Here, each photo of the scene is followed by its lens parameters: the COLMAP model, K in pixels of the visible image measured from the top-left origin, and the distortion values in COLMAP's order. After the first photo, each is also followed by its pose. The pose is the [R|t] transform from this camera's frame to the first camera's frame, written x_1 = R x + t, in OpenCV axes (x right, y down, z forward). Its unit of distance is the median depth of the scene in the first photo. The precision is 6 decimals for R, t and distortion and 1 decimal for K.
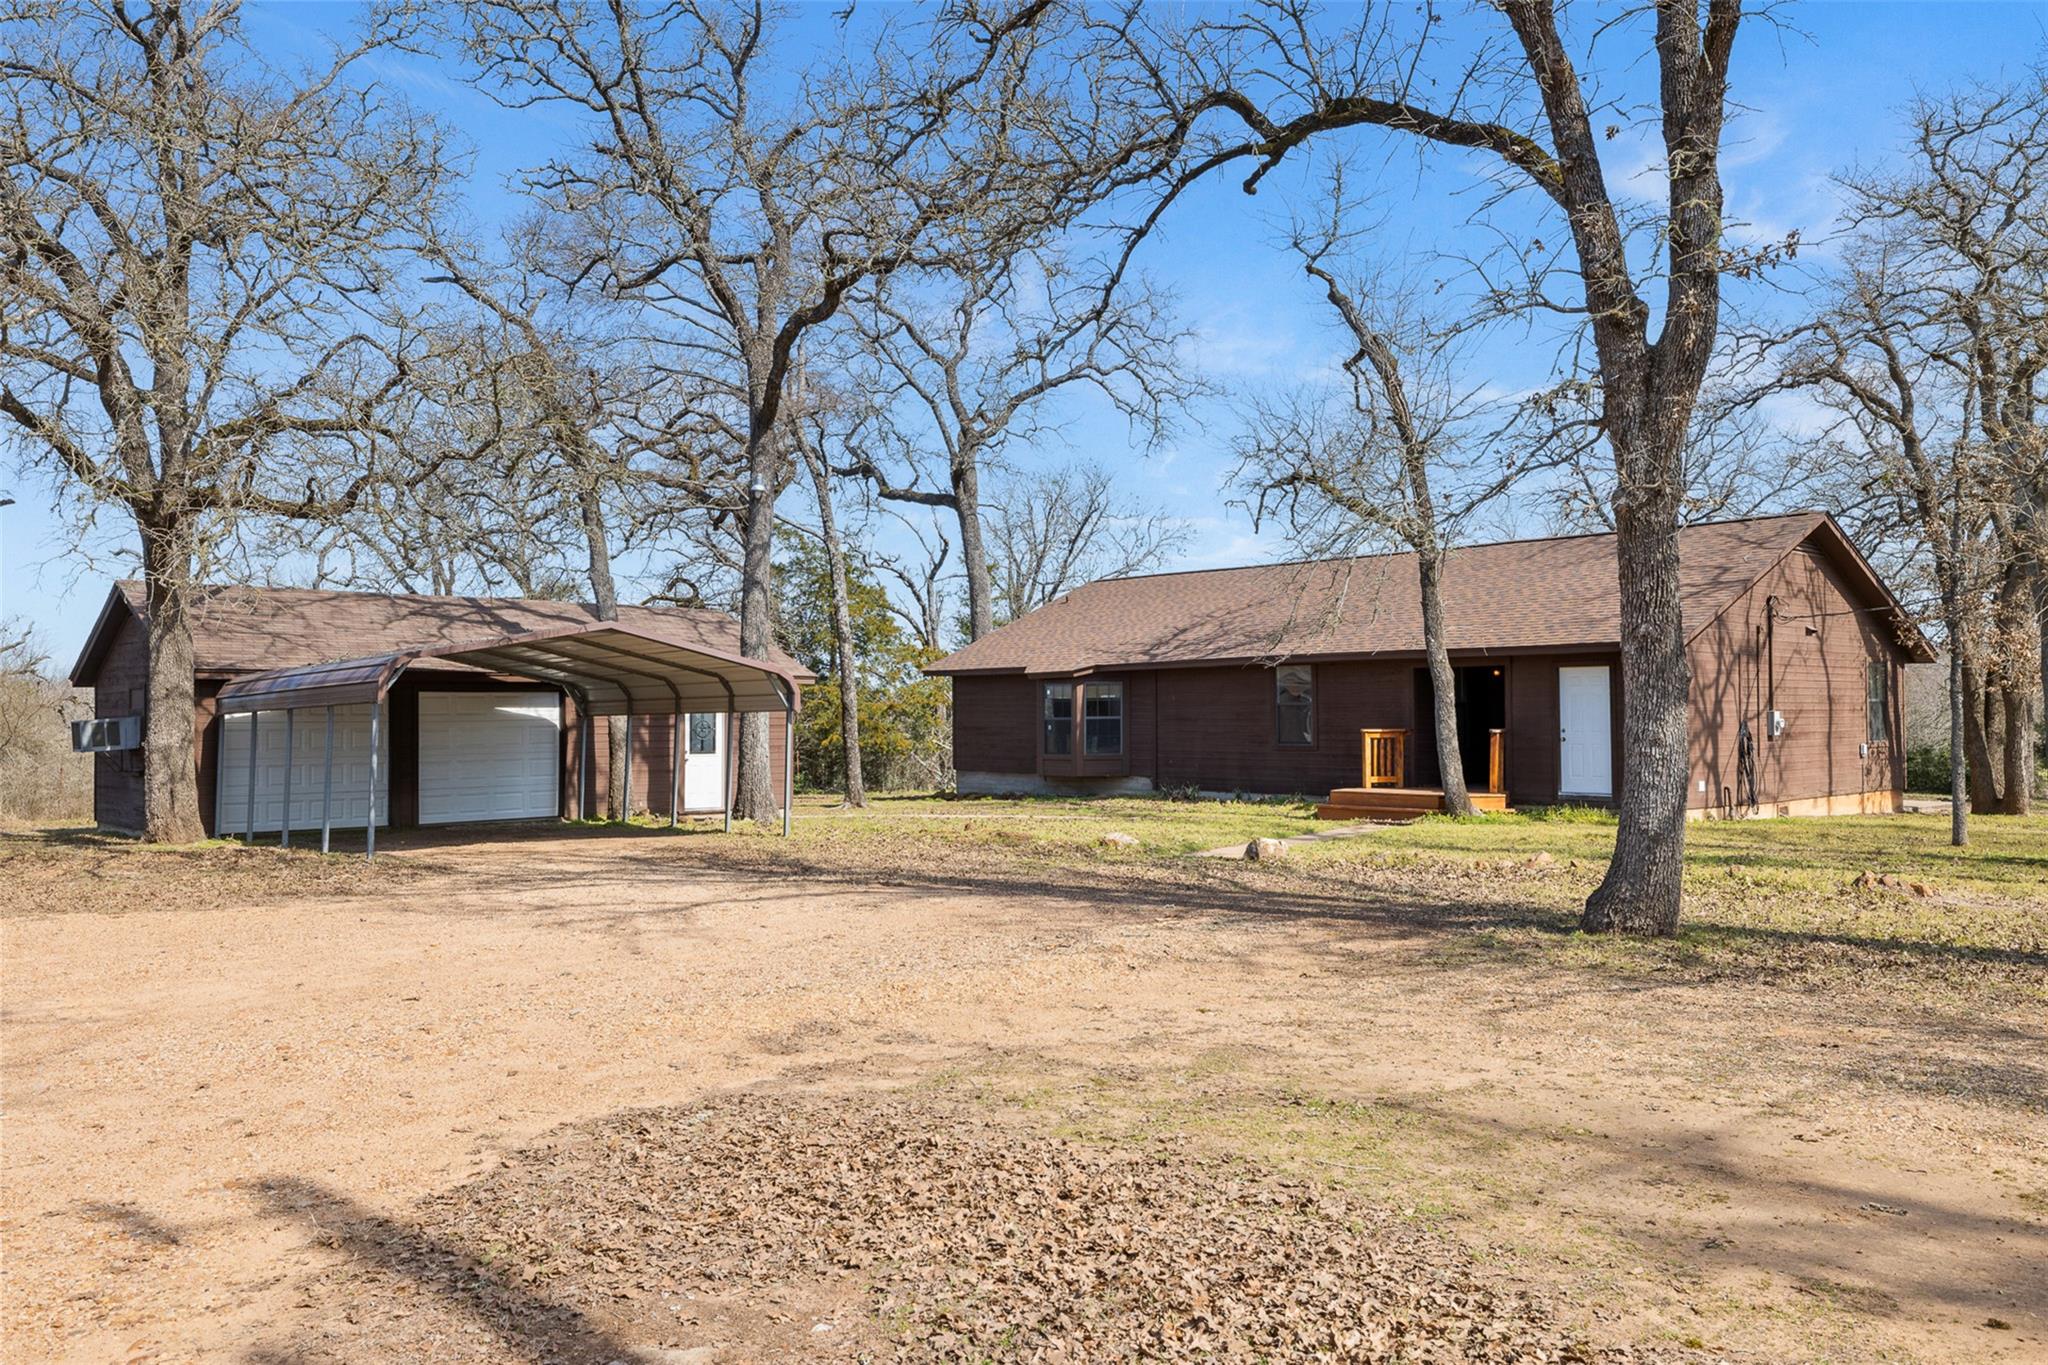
lens RADIAL K [[1566.3, 0, 1024.1], [0, 1566.3, 679.8], [0, 0, 1]] dist [0.000507, -0.014315]
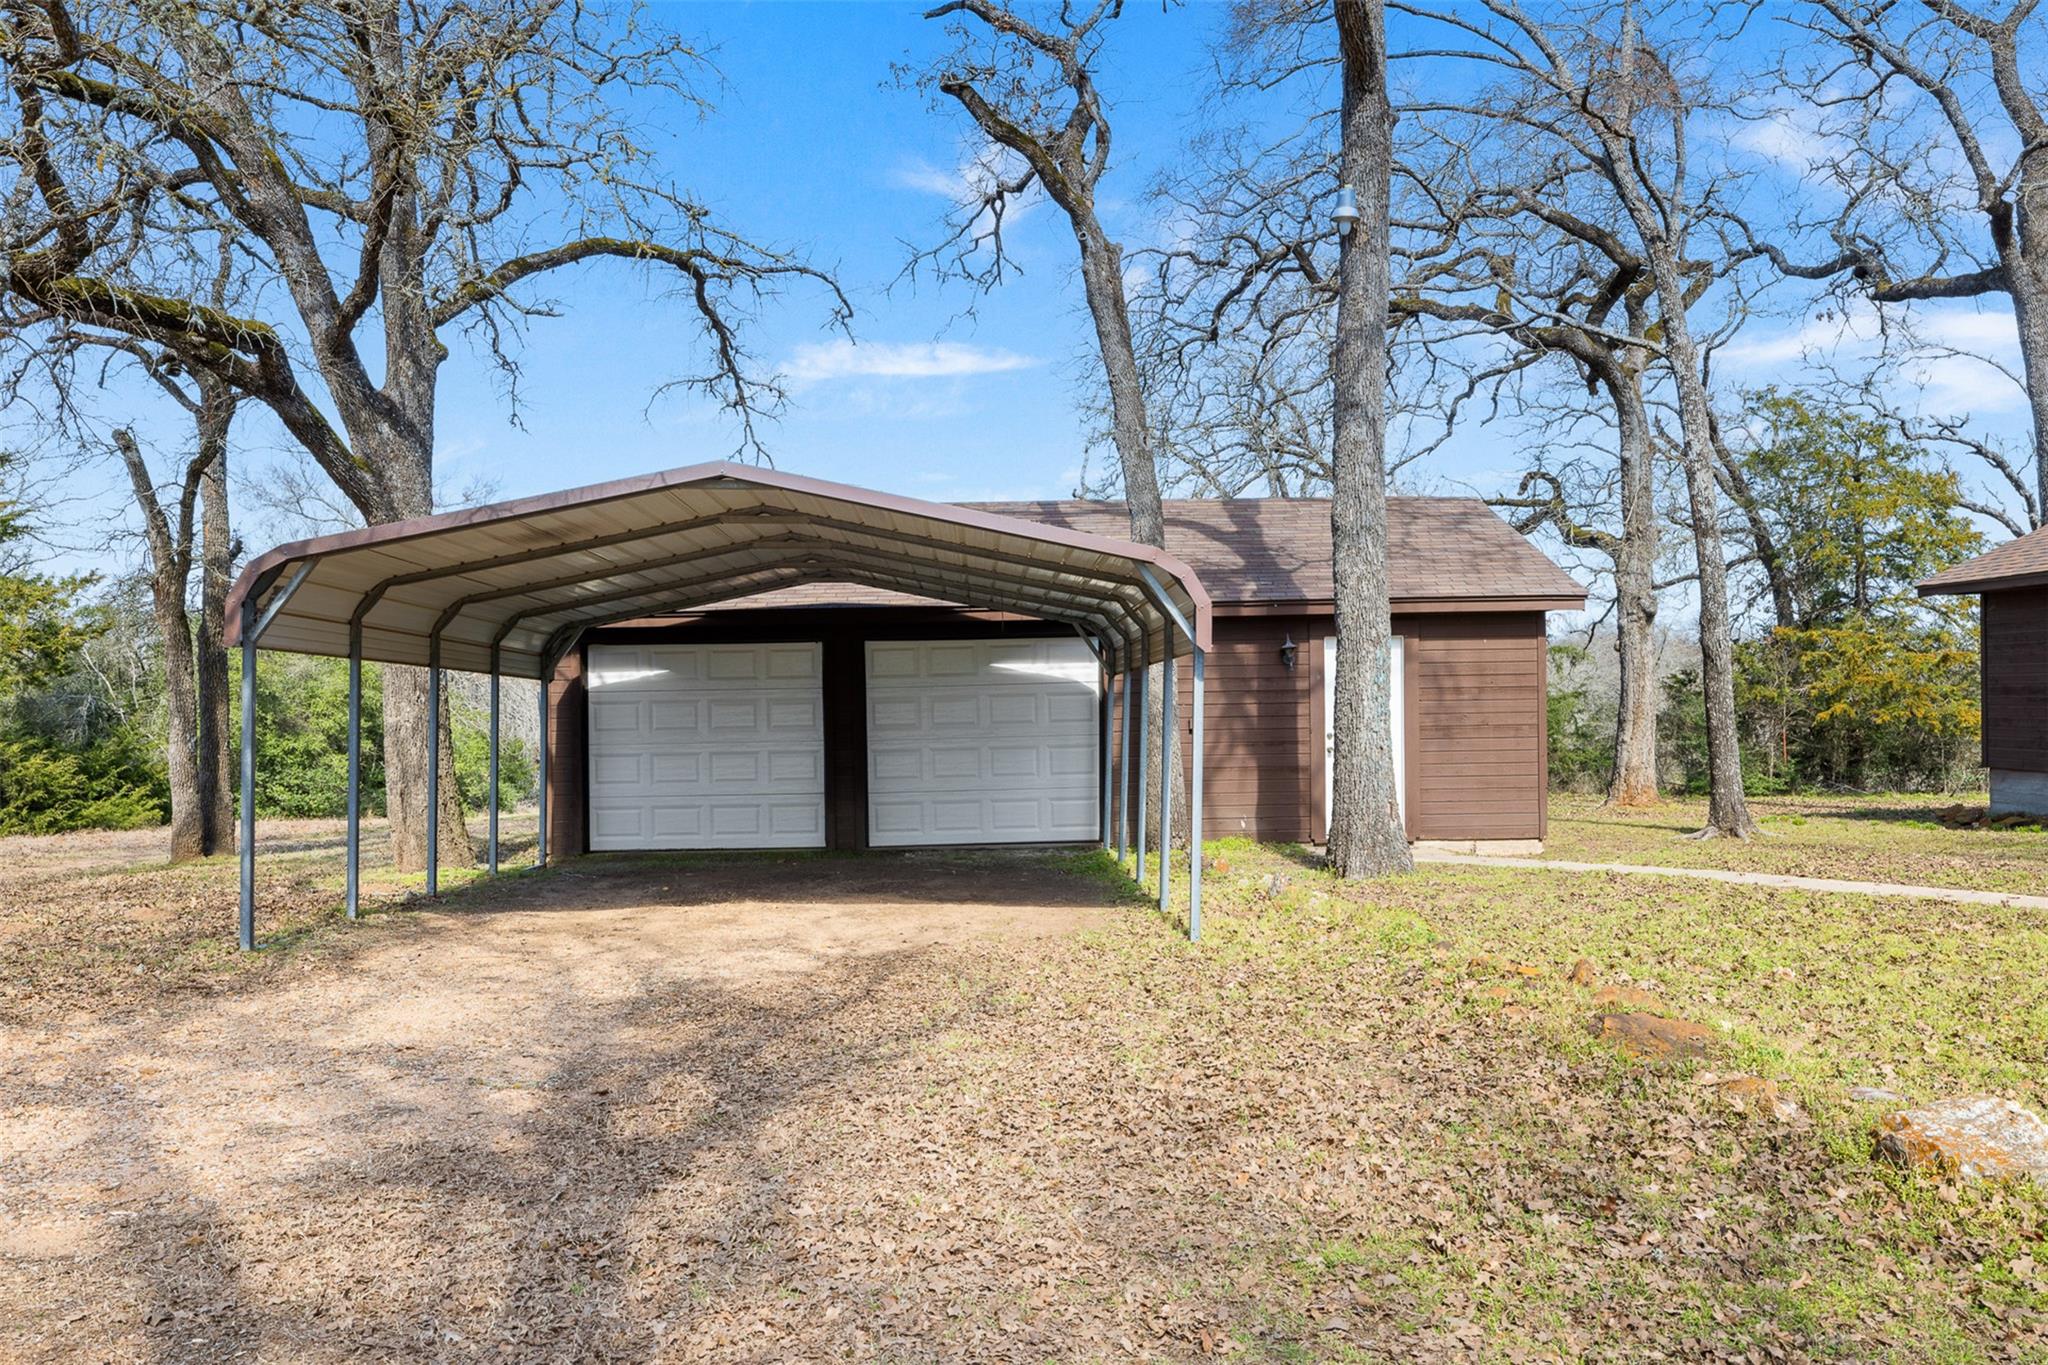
lens RADIAL K [[1566.3, 0, 977.5], [0, 1566.3, 718.5], [0, 0, 1]] dist [0.000507, -0.014315]
pose [[0.749837, 0.000102, -0.661623, 0.065000], [0.028499, 0.999067, 0.032454, 0.017227], [0.661009, -0.043191, 0.749134, 0.485350]]
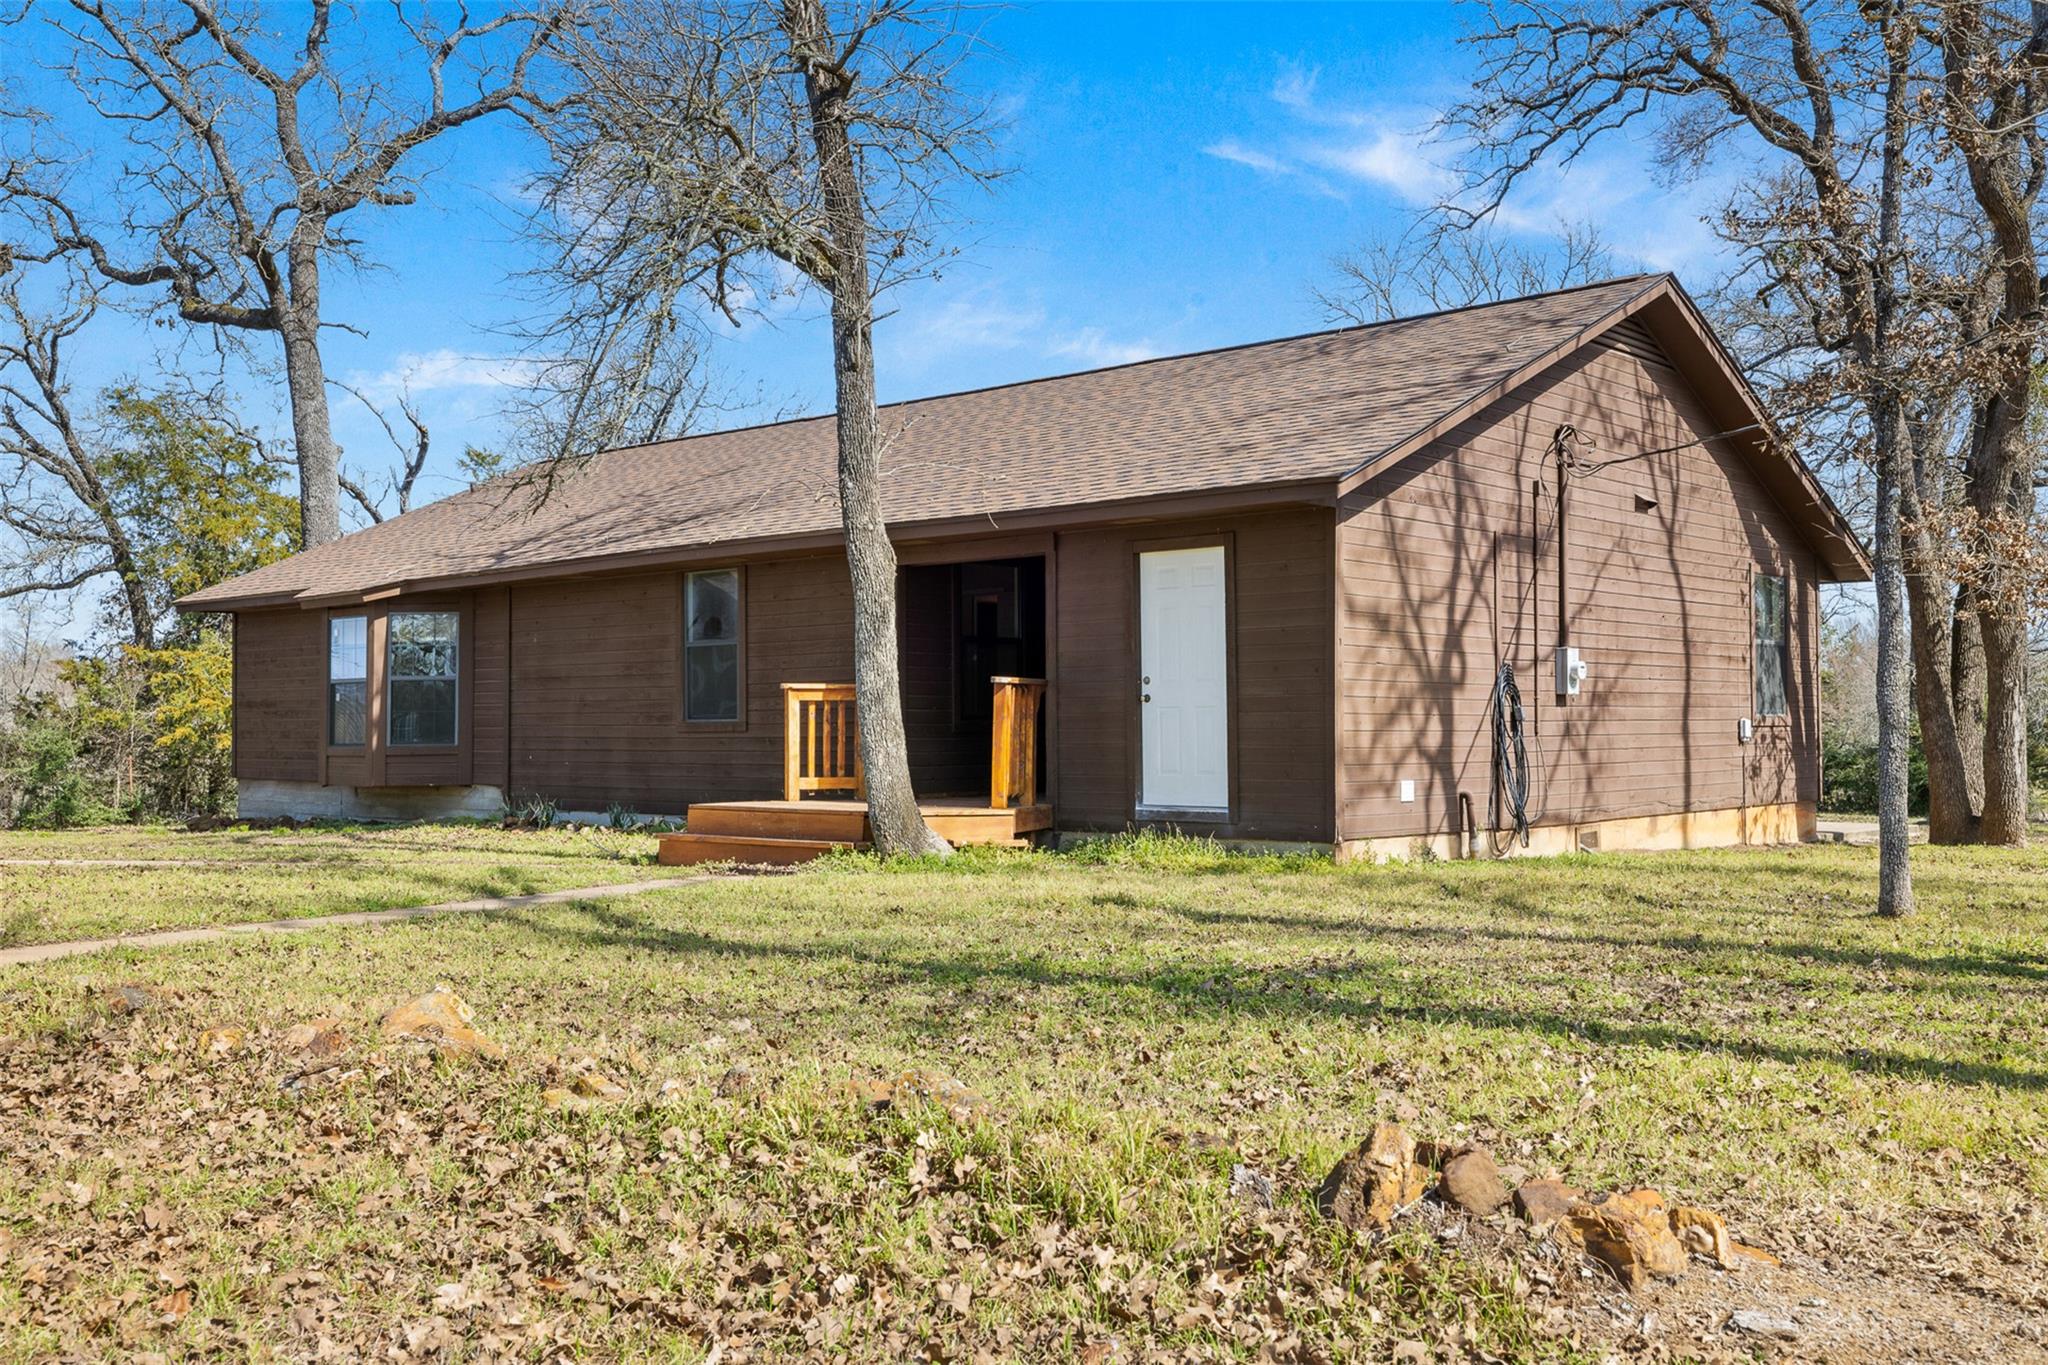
lens RADIAL K [[1949.5, 0, 1035.7], [0, 1949.5, 687.1], [0, 0, 1]] dist [-0.010191, 0.000000]
pose [[0.994064, 0.002589, 0.108766, 0.217906], [-0.002591, 0.999997, -0.000127, 0.031187], [-0.108766, -0.000156, 0.994067, 0.351908]]
